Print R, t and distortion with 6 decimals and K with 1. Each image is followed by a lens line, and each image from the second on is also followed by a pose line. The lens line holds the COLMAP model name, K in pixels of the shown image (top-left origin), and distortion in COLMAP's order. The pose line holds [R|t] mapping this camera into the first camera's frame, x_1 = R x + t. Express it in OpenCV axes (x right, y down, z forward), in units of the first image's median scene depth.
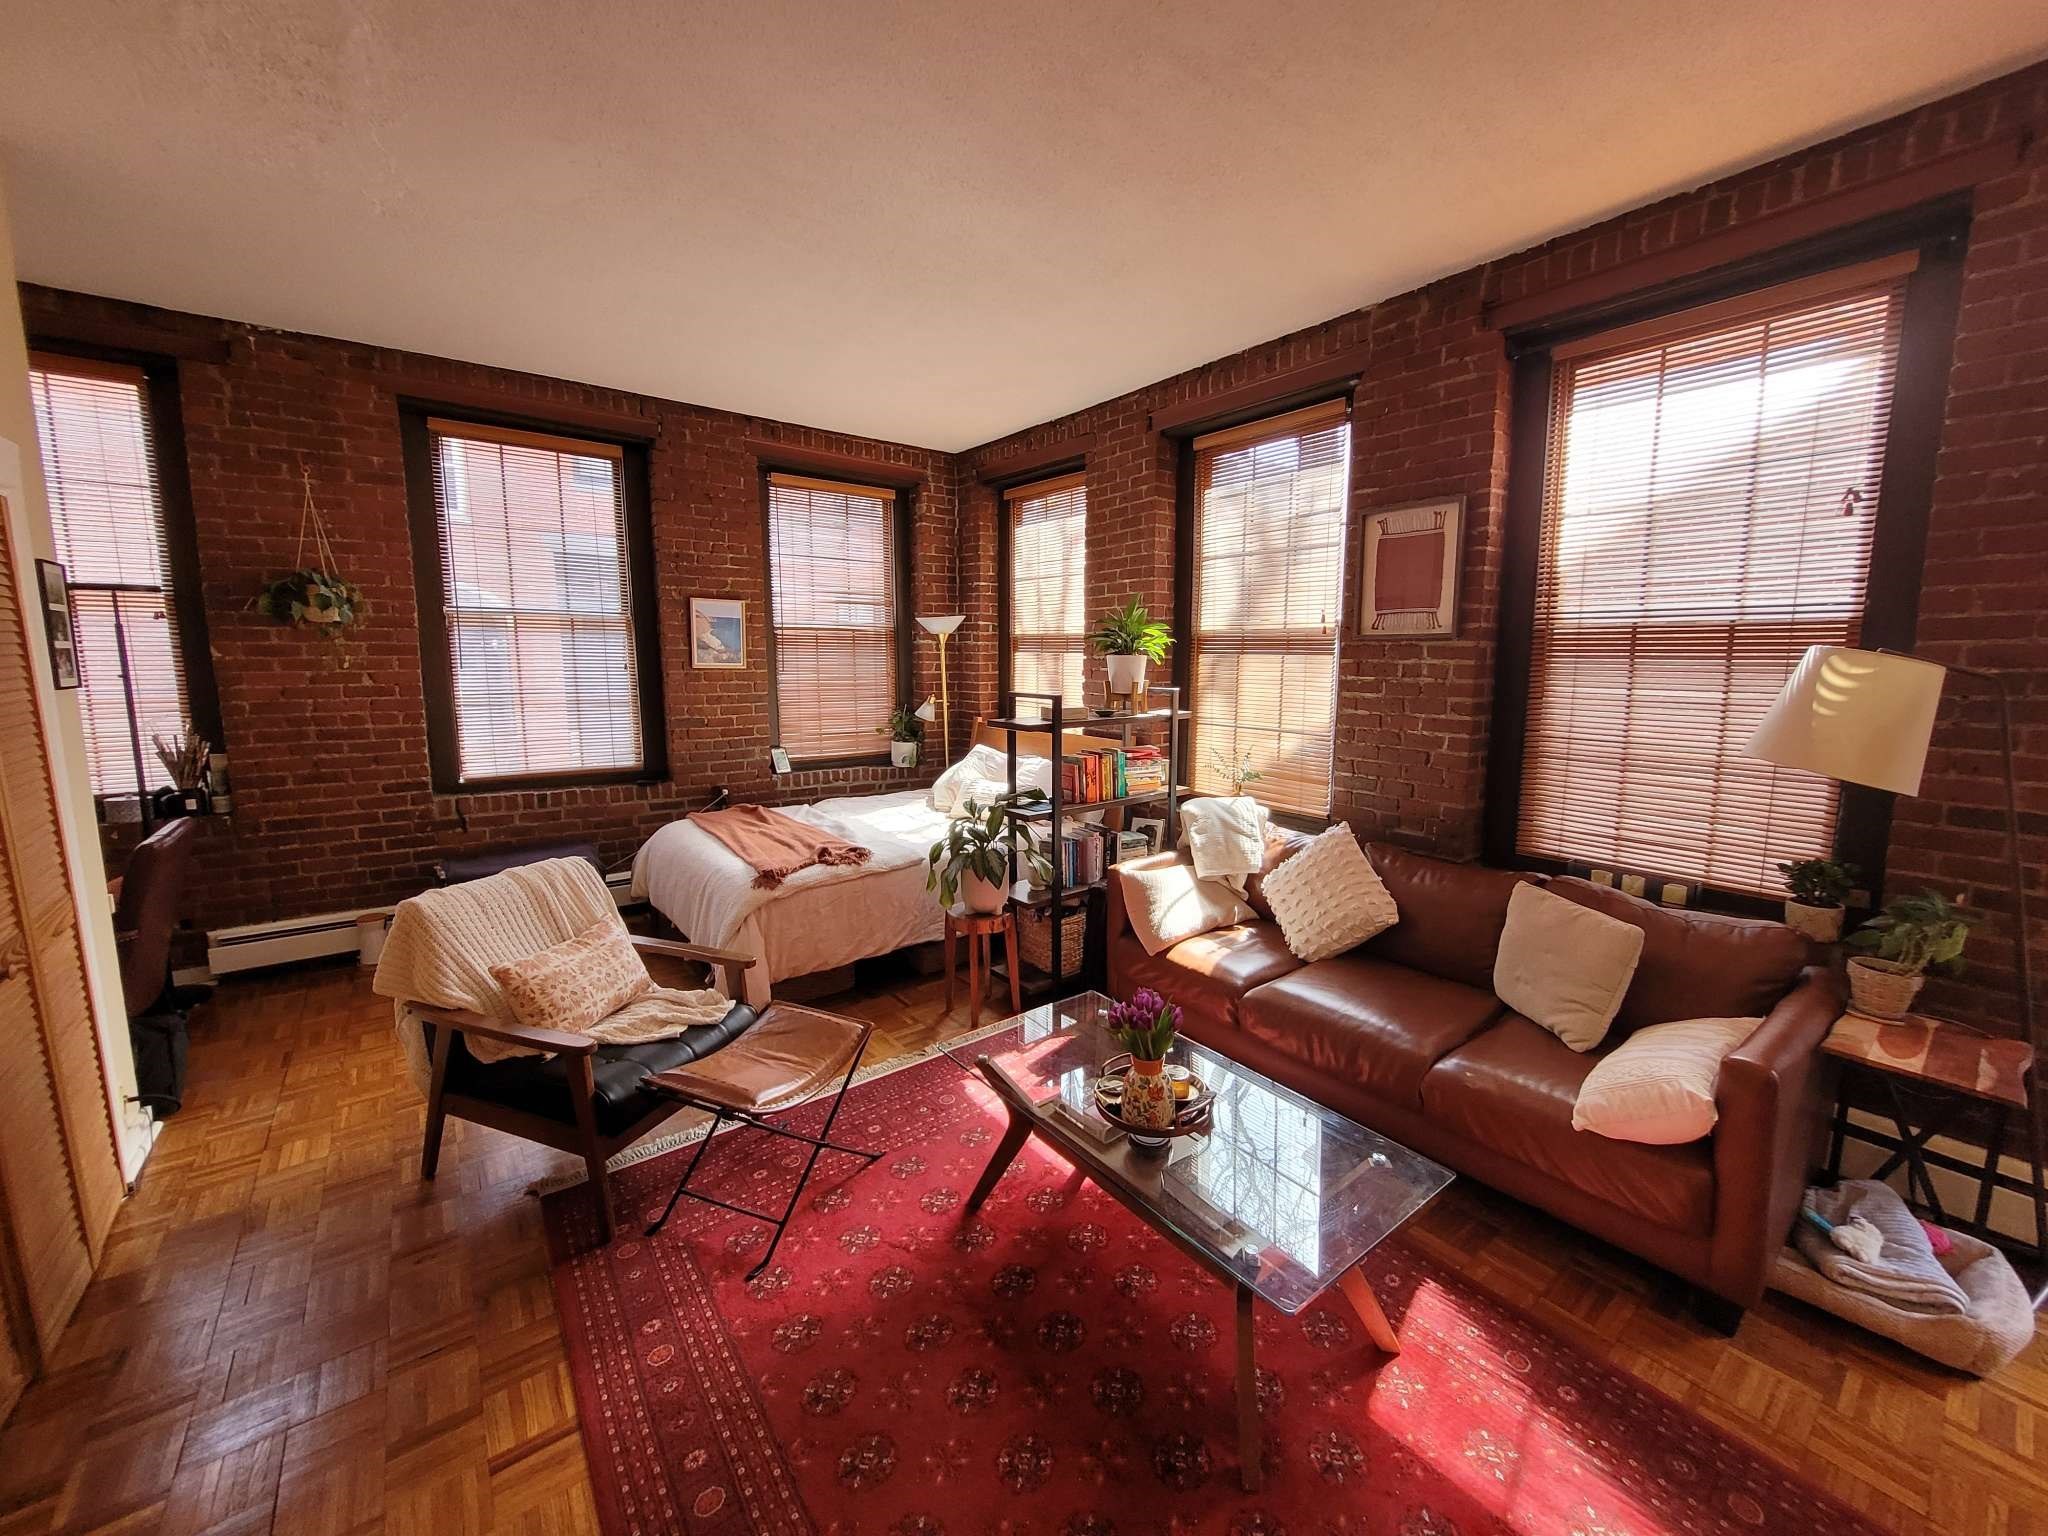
lens RADIAL K [[802.8, 0, 1042.3], [0, 802.8, 759.3], [0, 0, 1]] dist [0.001912, -0.000650]
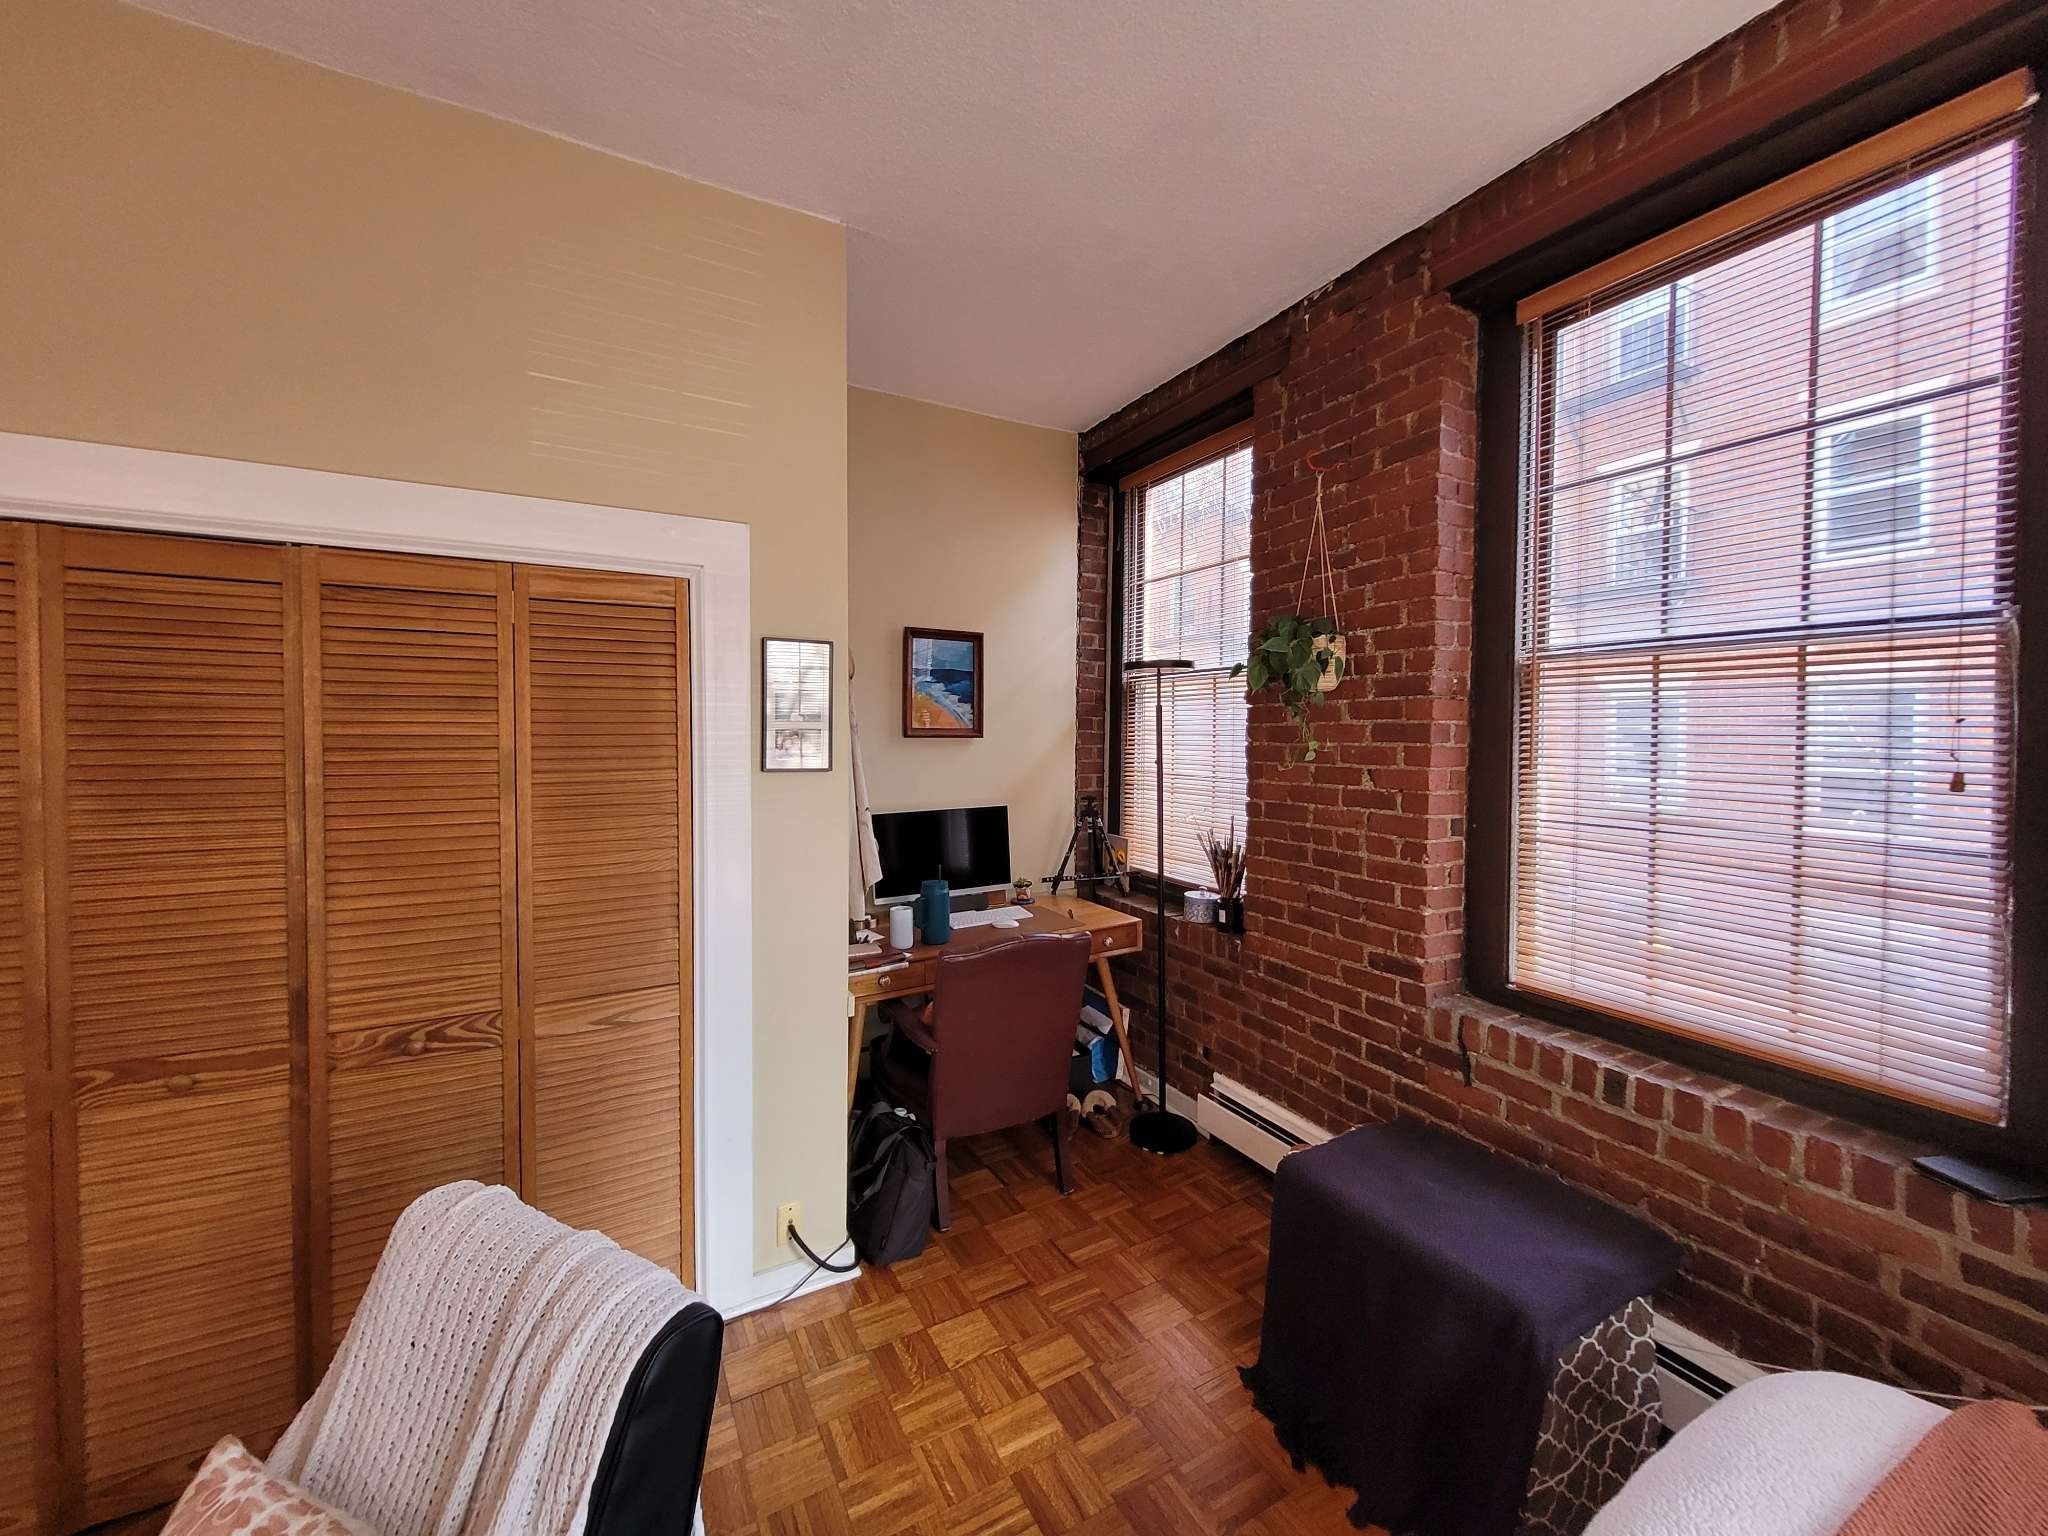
lens RADIAL K [[802.8, 0, 1037.1], [0, 802.8, 752.1], [0, 0, 1]] dist [0.001912, -0.000650]
pose [[-0.148122, 0.017934, -0.988806, -0.202123], [-0.138034, 0.989674, 0.038627, -0.117661], [0.979289, 0.142210, -0.144117, 0.900470]]
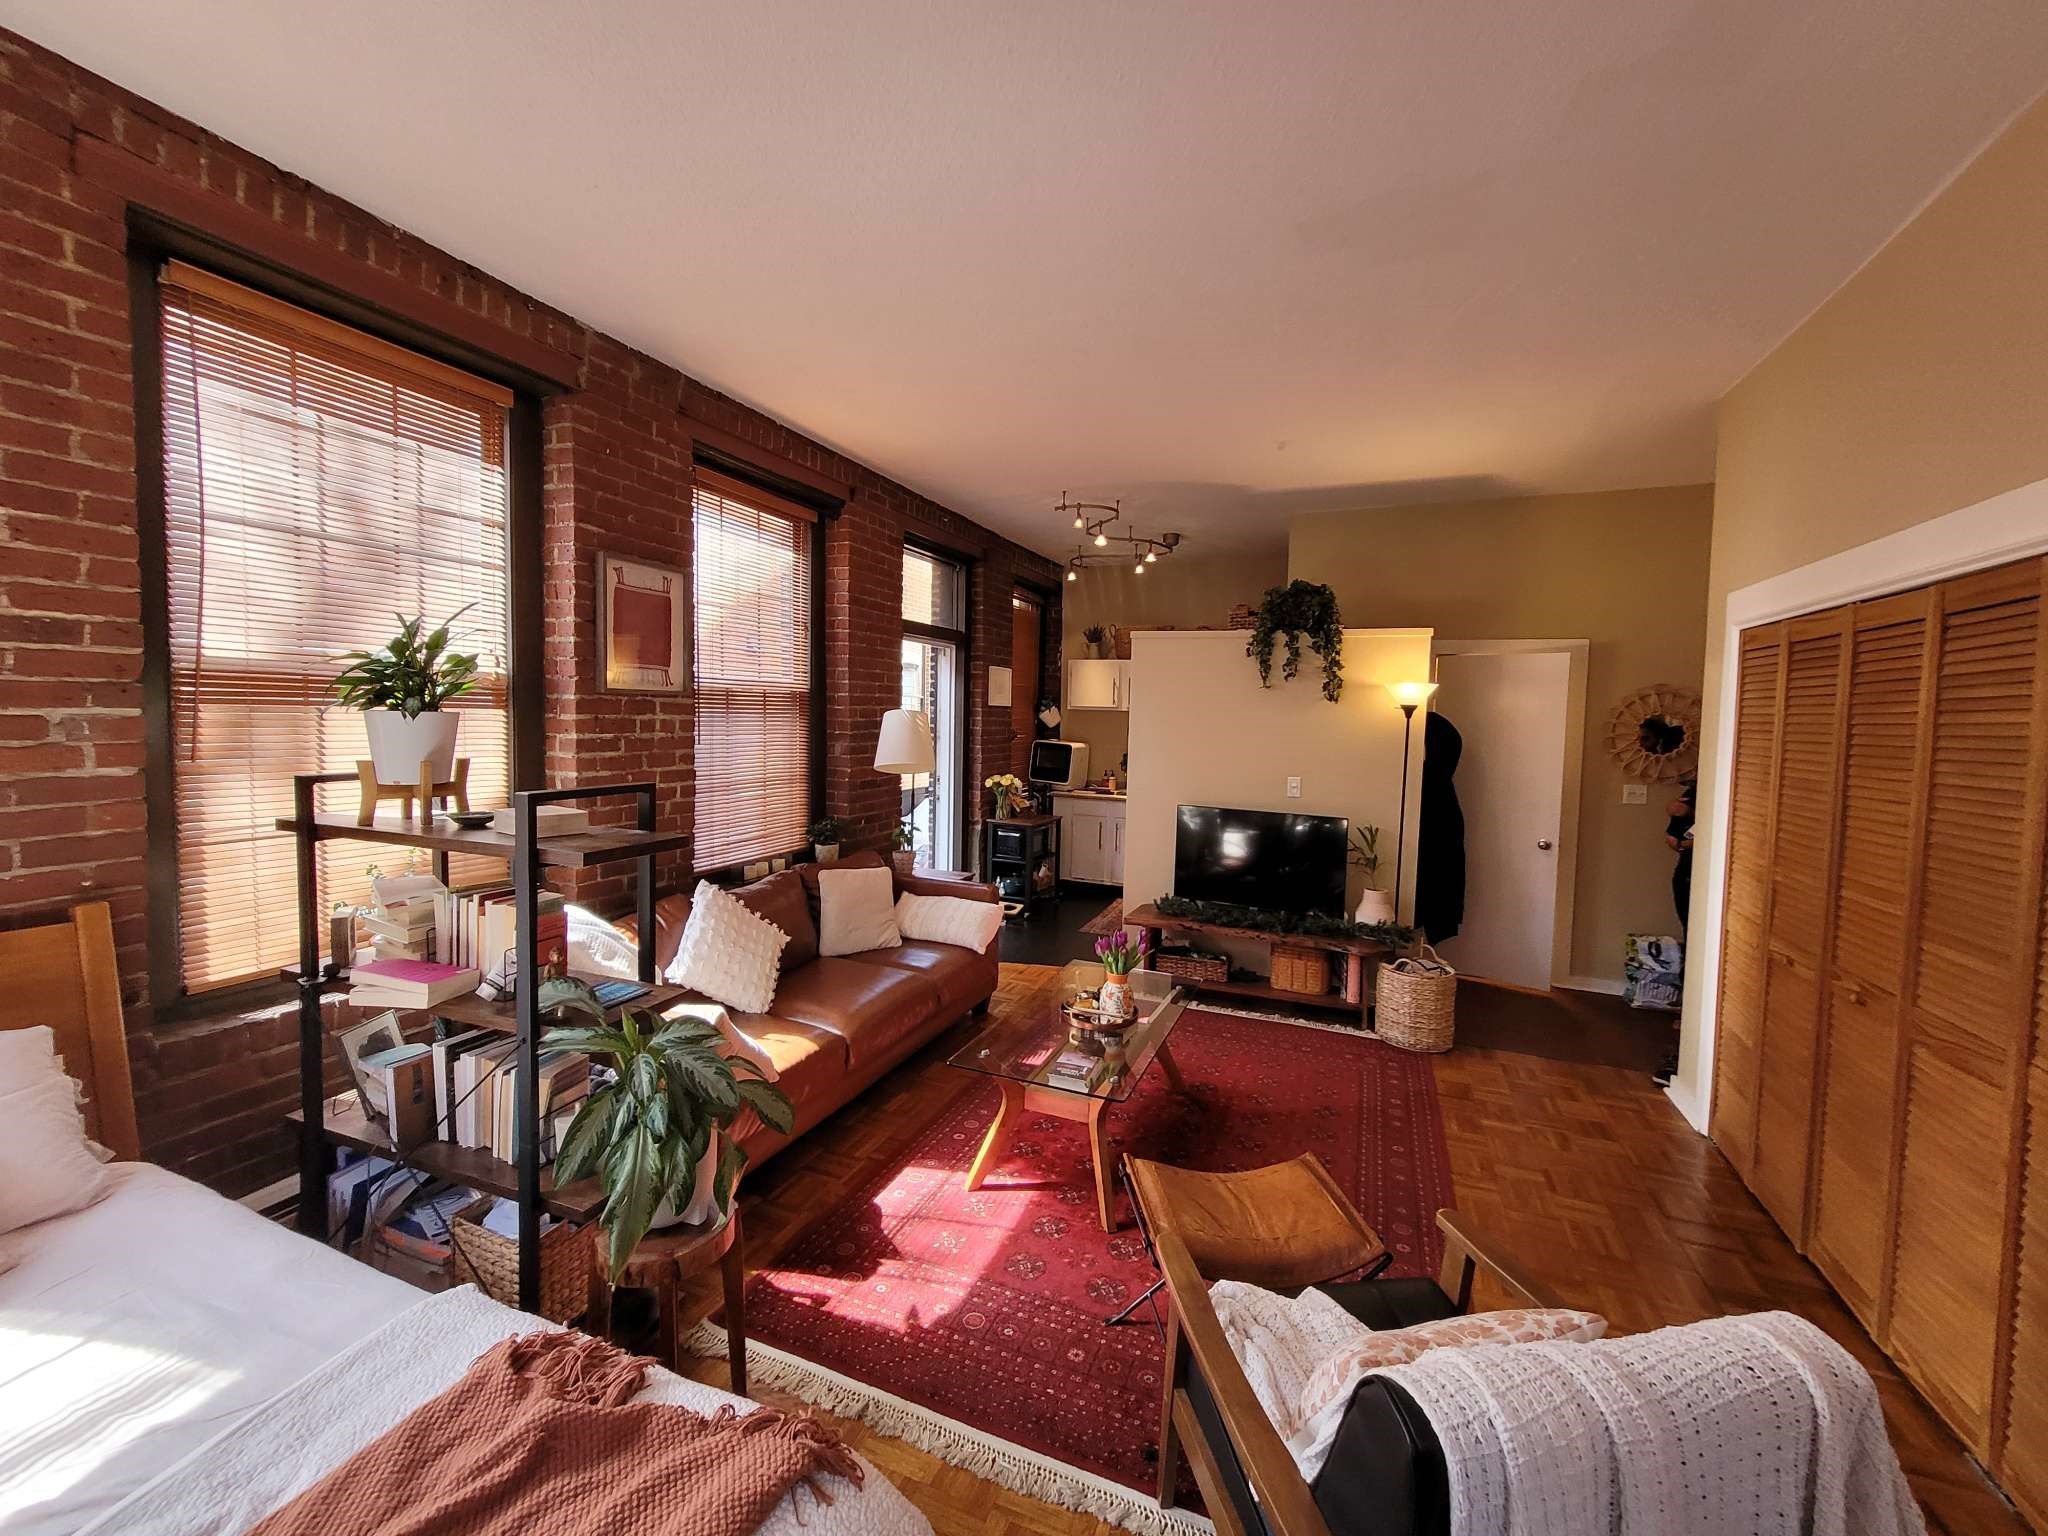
lens RADIAL K [[802.8, 0, 1060.7], [0, 802.8, 755.1], [0, 0, 1]] dist [0.001912, -0.000650]
pose [[-0.520362, -0.053097, 0.852293, -0.593037], [0.094409, 0.988370, 0.119215, -0.129921], [-0.848711, 0.142499, -0.509297, 0.963868]]
